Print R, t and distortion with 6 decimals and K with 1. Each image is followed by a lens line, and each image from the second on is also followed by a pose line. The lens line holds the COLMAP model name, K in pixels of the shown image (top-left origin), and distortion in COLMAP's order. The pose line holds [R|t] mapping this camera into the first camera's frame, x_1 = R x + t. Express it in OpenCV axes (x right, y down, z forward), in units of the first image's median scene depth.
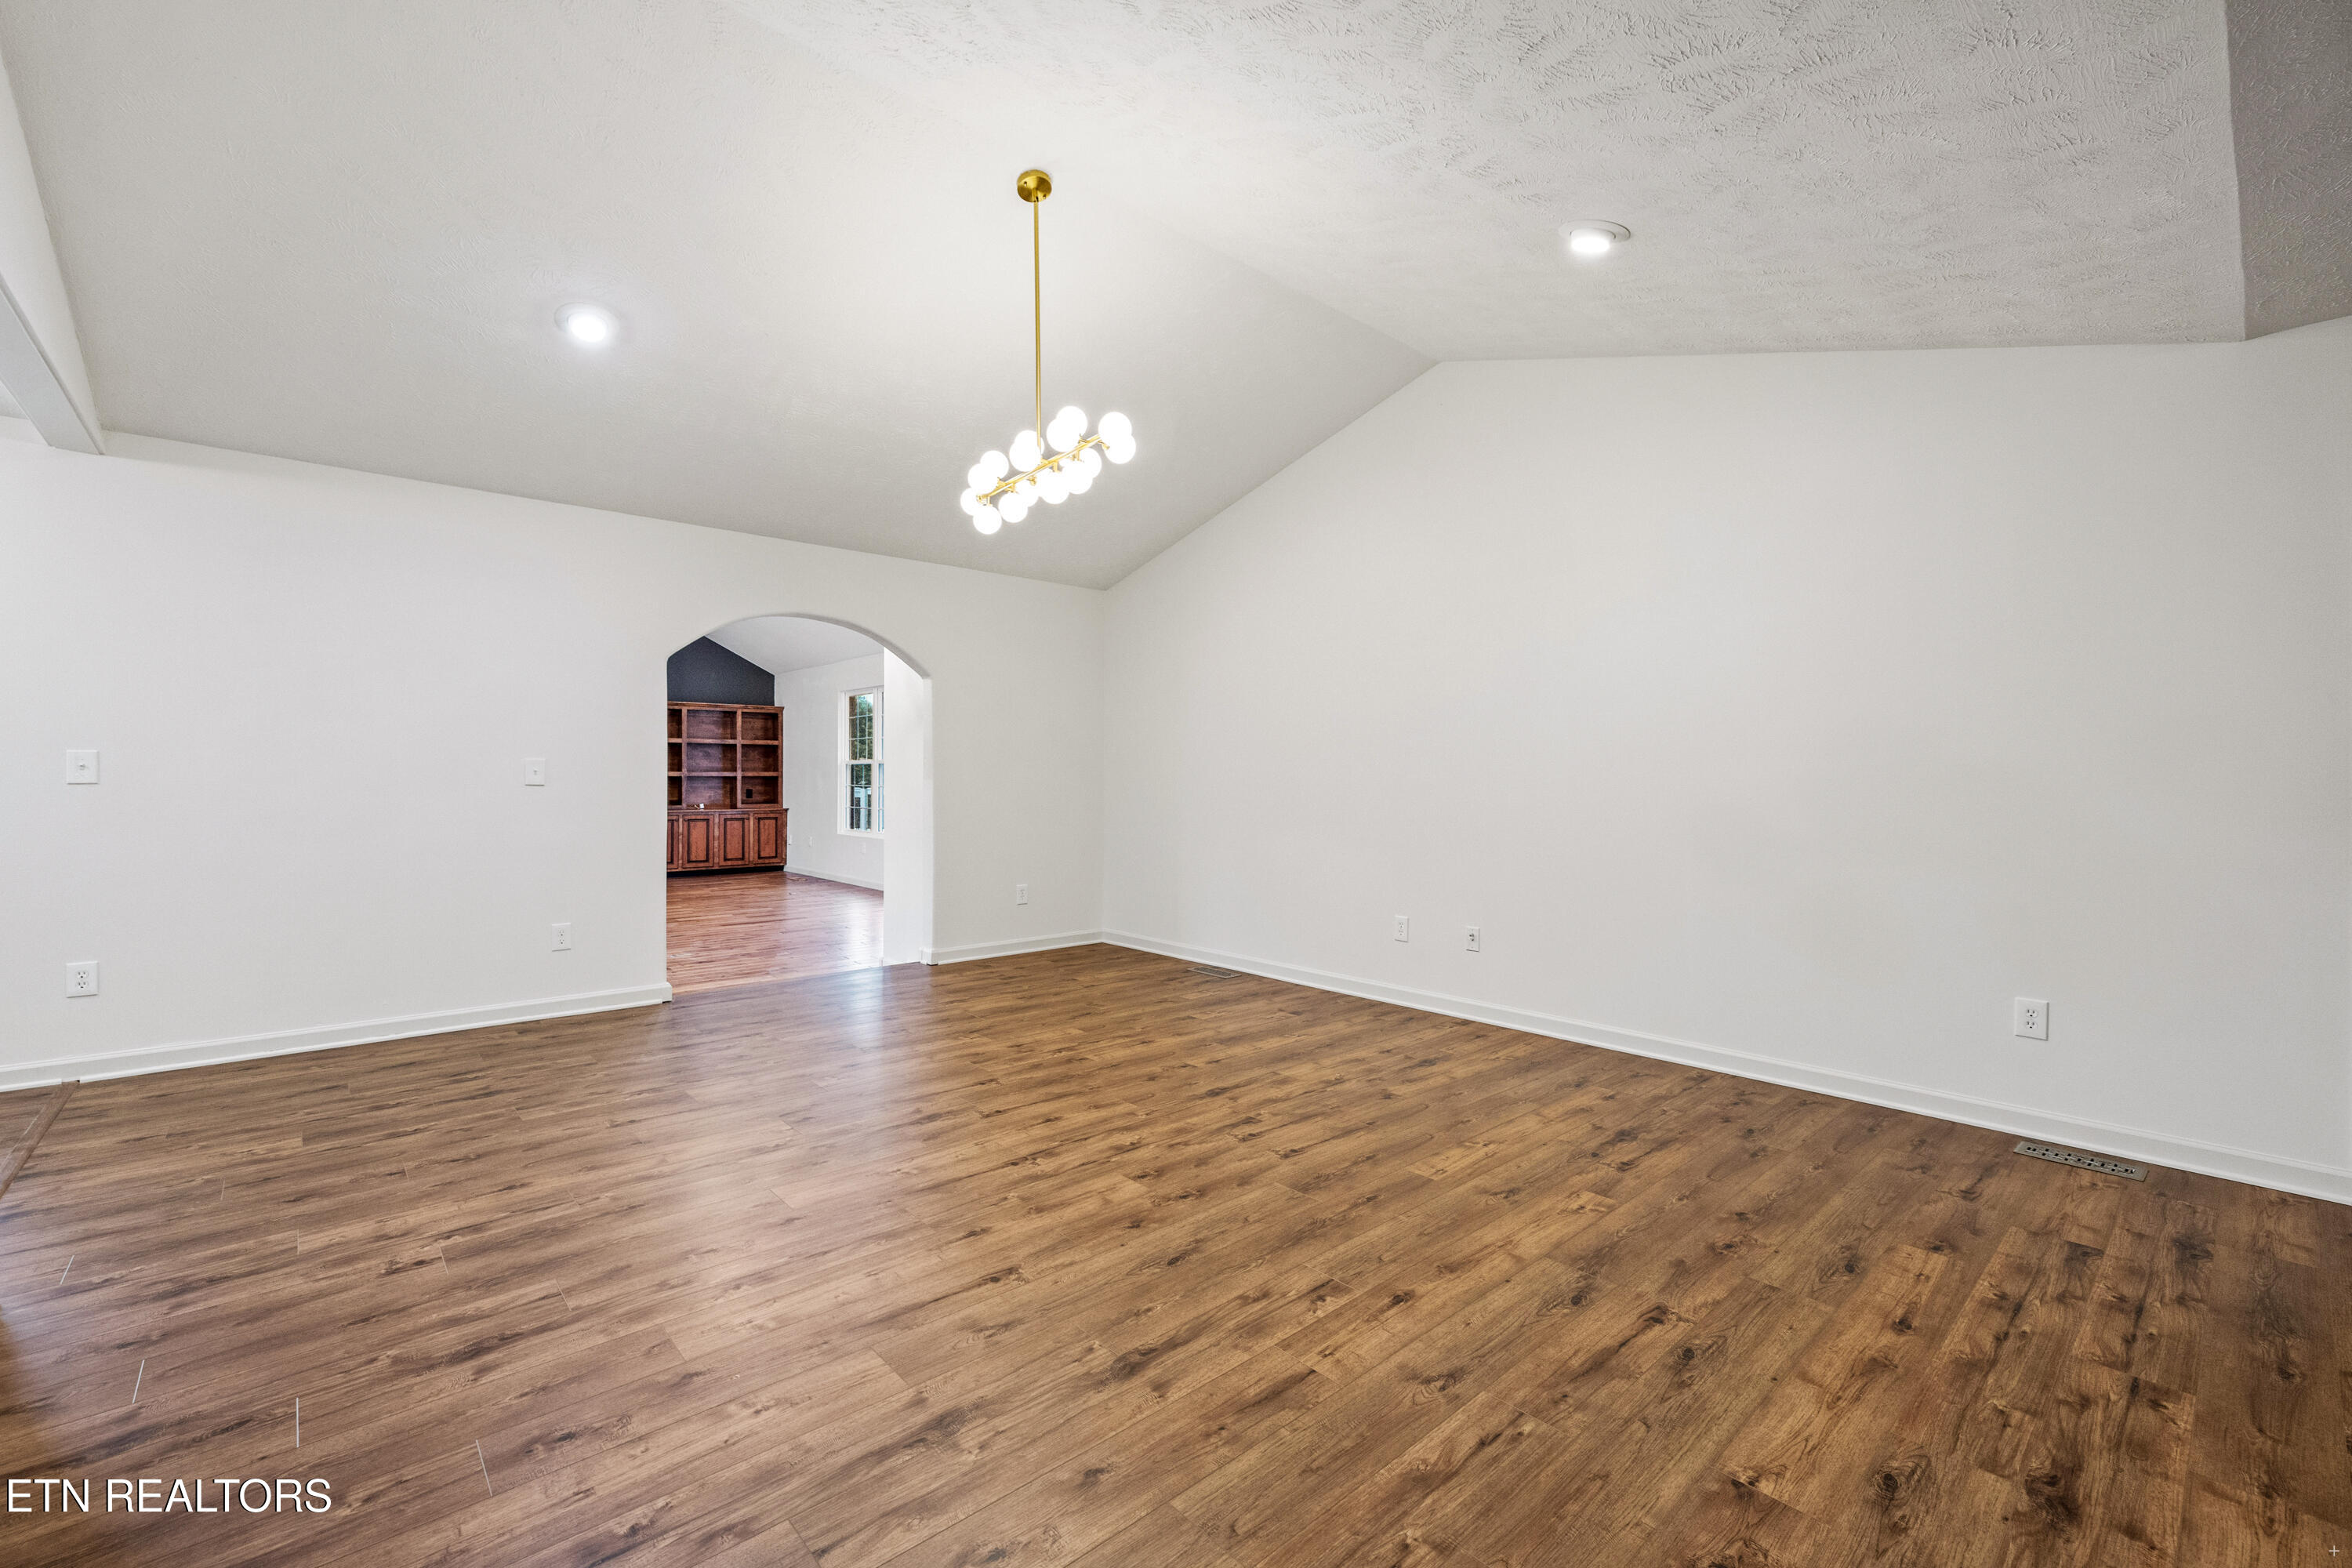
lens RADIAL K [[994.1, 0, 1174.4], [0, 994.1, 778.9], [0, 0, 1]] dist [0.004127, 0.000564]
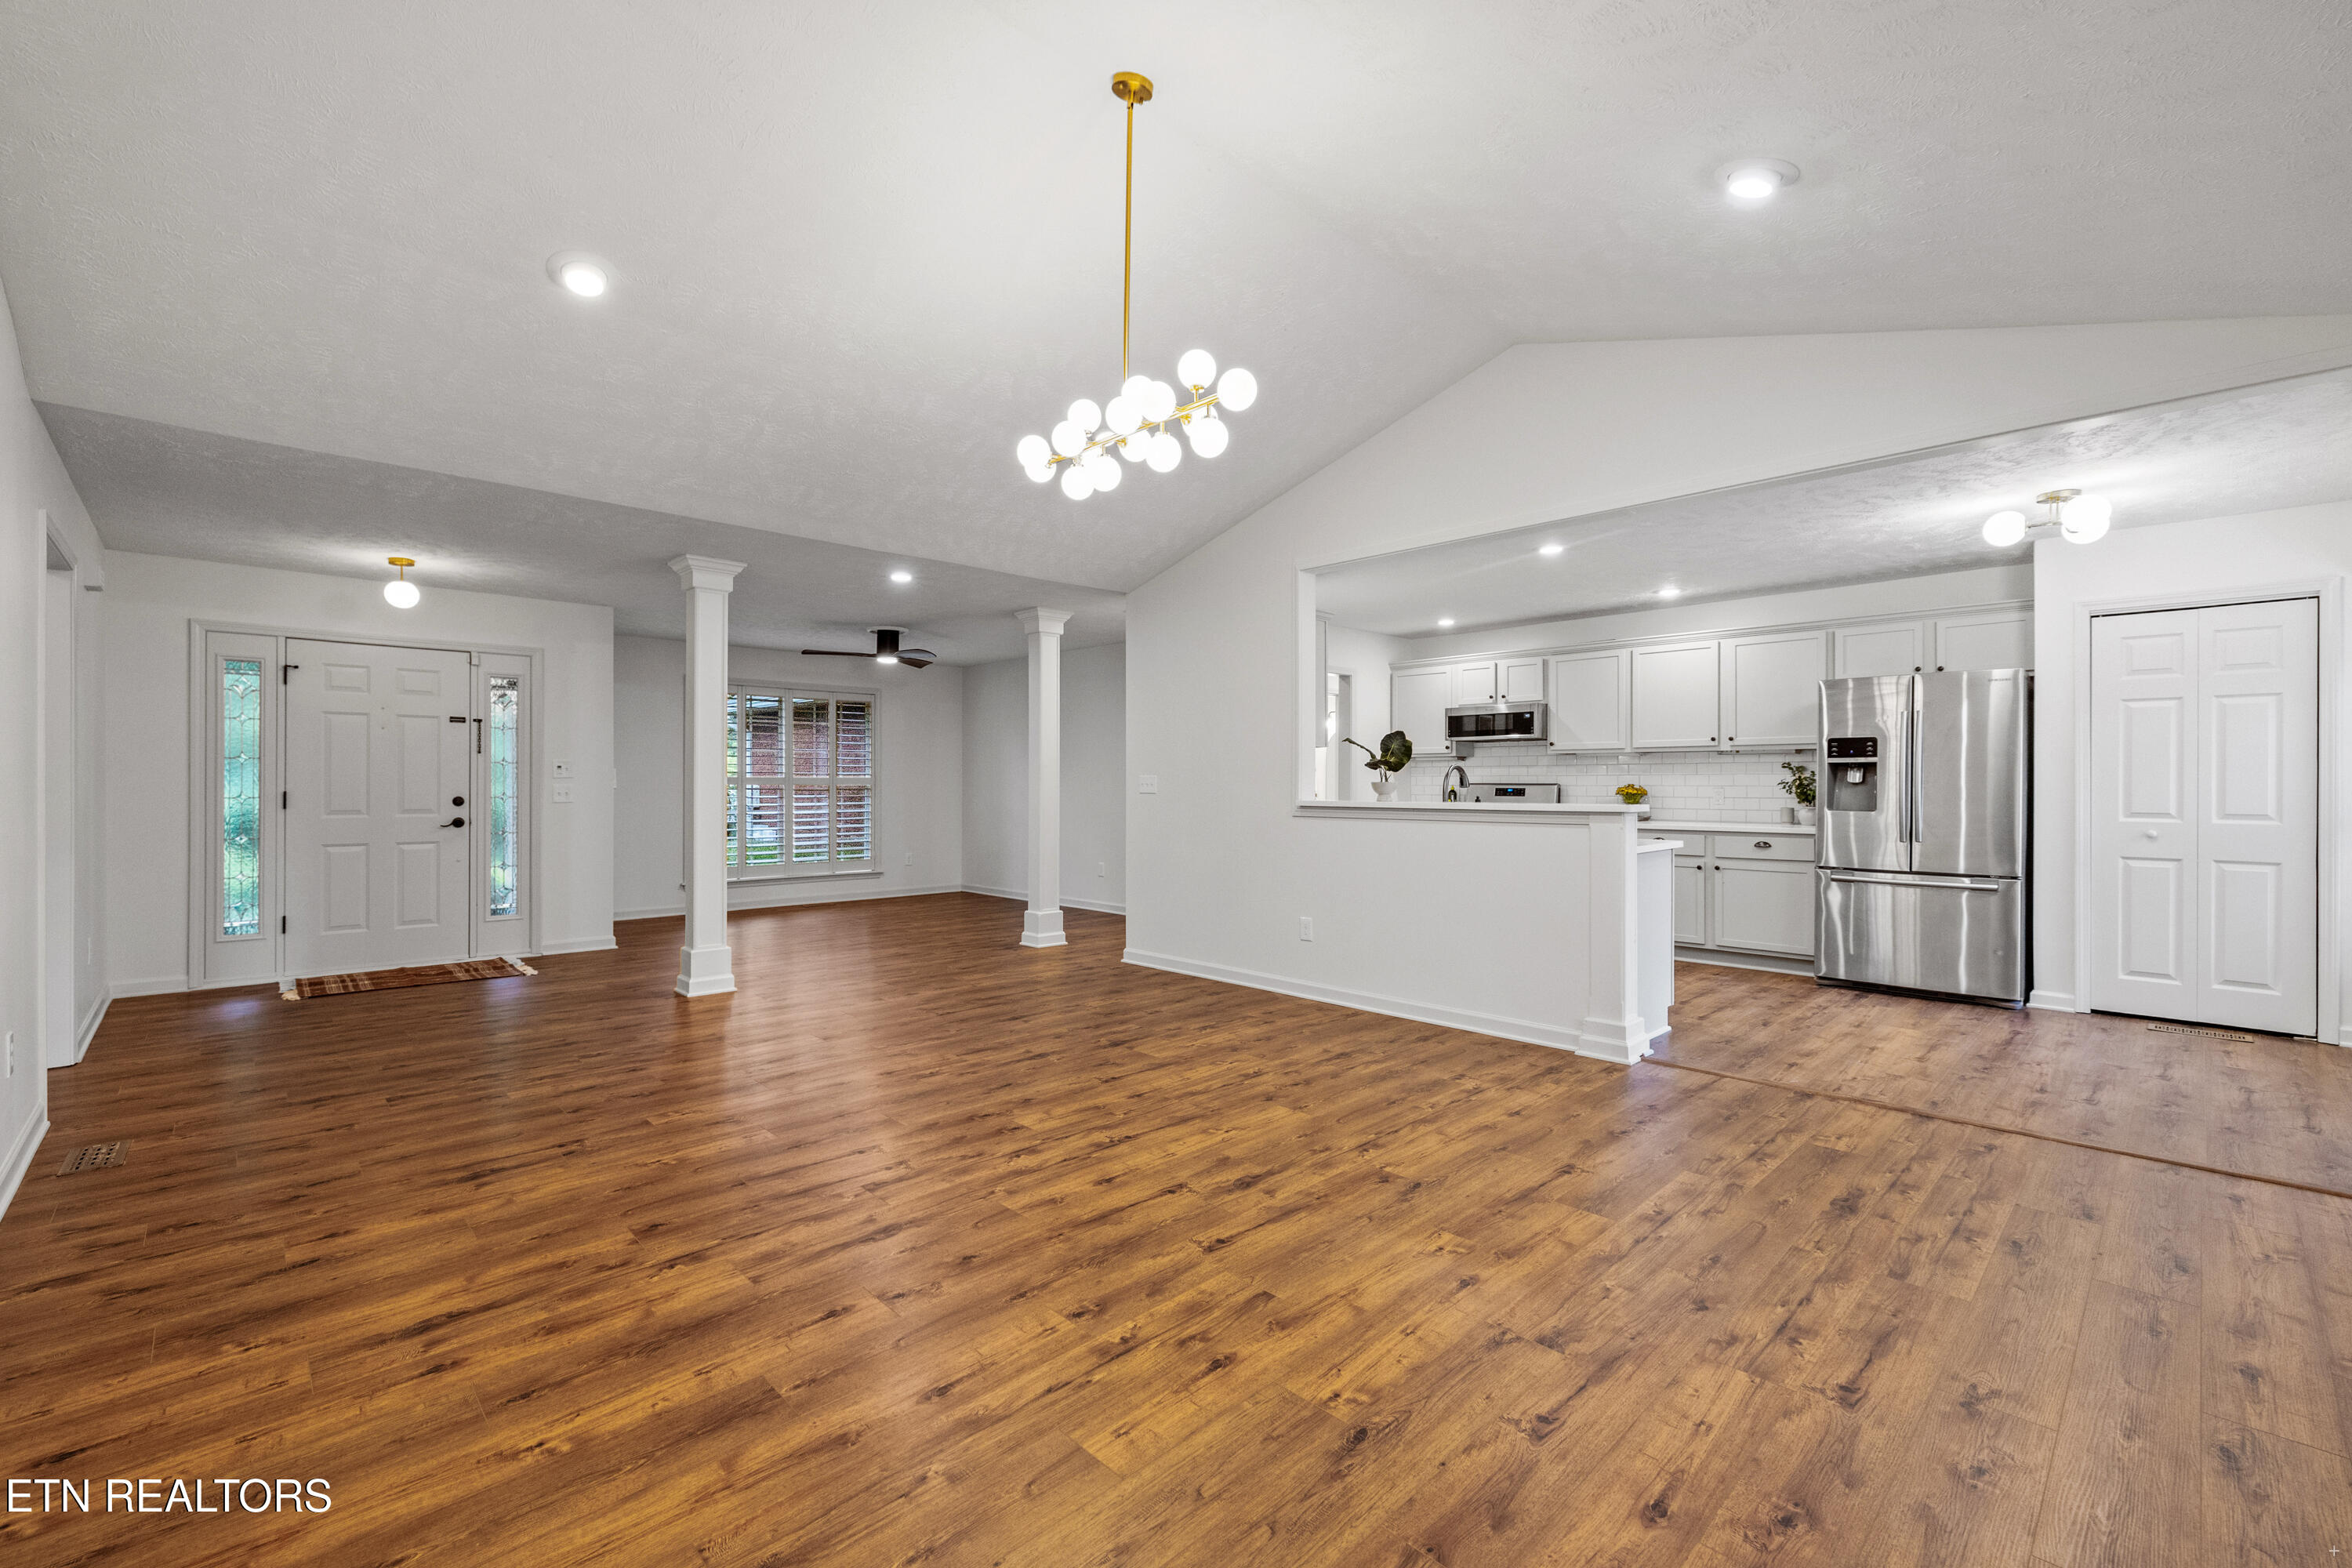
lens RADIAL K [[1017.1, 0, 1177.1], [0, 1017.1, 789.3], [0, 0, 1]] dist [0.018837, -0.000105]
pose [[-0.999287, -0.005195, -0.037402, -0.171352], [-0.005540, 0.999943, 0.009126, -0.013827], [0.037352, 0.009327, -0.999259, 2.146977]]
